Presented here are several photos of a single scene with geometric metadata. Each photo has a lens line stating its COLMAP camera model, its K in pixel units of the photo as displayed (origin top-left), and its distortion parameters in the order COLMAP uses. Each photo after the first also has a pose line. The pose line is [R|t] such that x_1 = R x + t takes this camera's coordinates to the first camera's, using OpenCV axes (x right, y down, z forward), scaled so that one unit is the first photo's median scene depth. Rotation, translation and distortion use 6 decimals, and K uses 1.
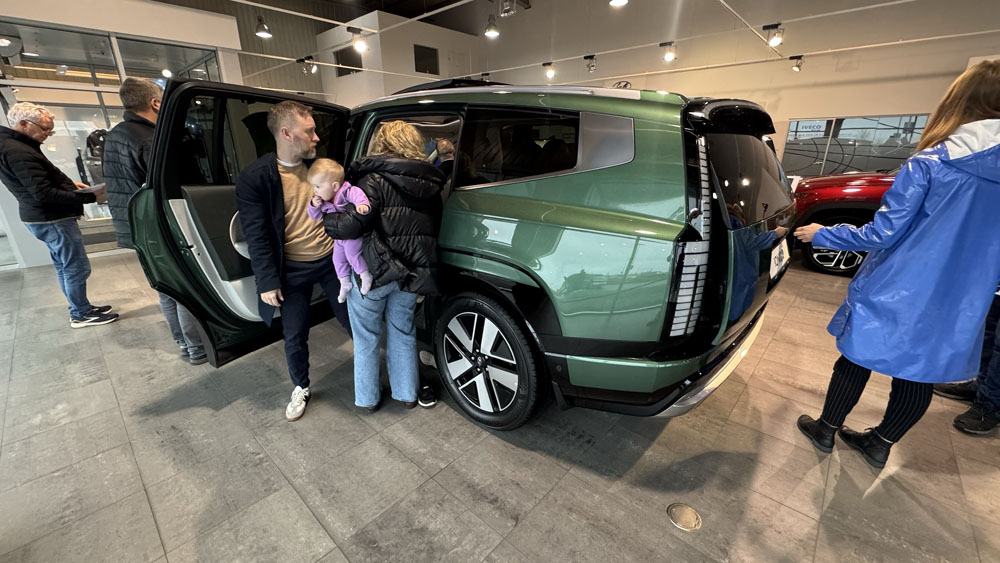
lens RADIAL K [[402.2, 0, 503.6], [0, 402.2, 277.5], [0, 0, 1]] dist [-0.001348, 0.000152]
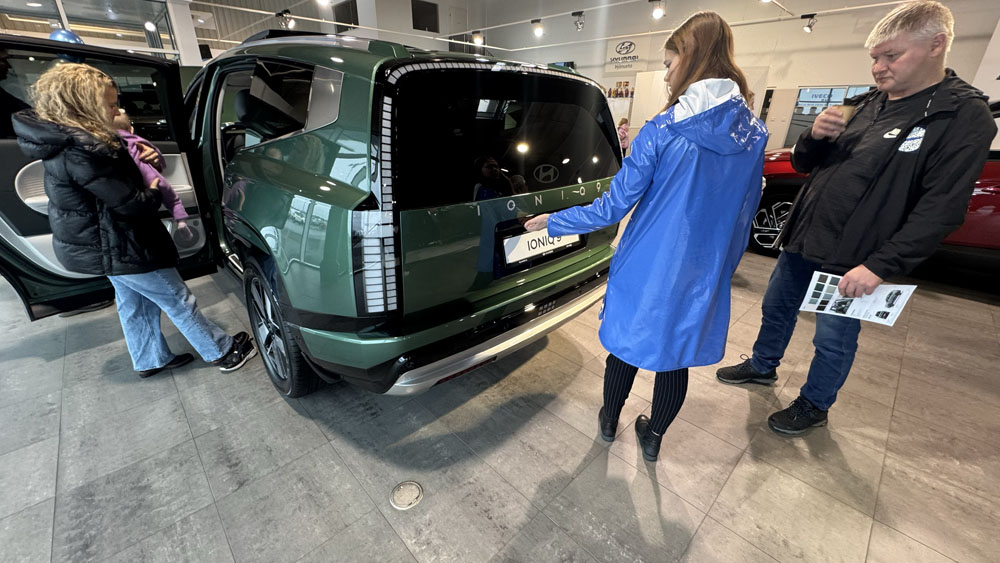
lens RADIAL K [[398.4, 0, 500.0], [0, 398.4, 281.5], [0, 0, 1]] dist [-0.001058, -0.000064]
pose [[0.997385, 0.046421, -0.055387, 0.530842], [-0.041358, 0.995148, 0.089280, -0.014680], [0.059263, -0.086756, 0.994465, 0.068497]]
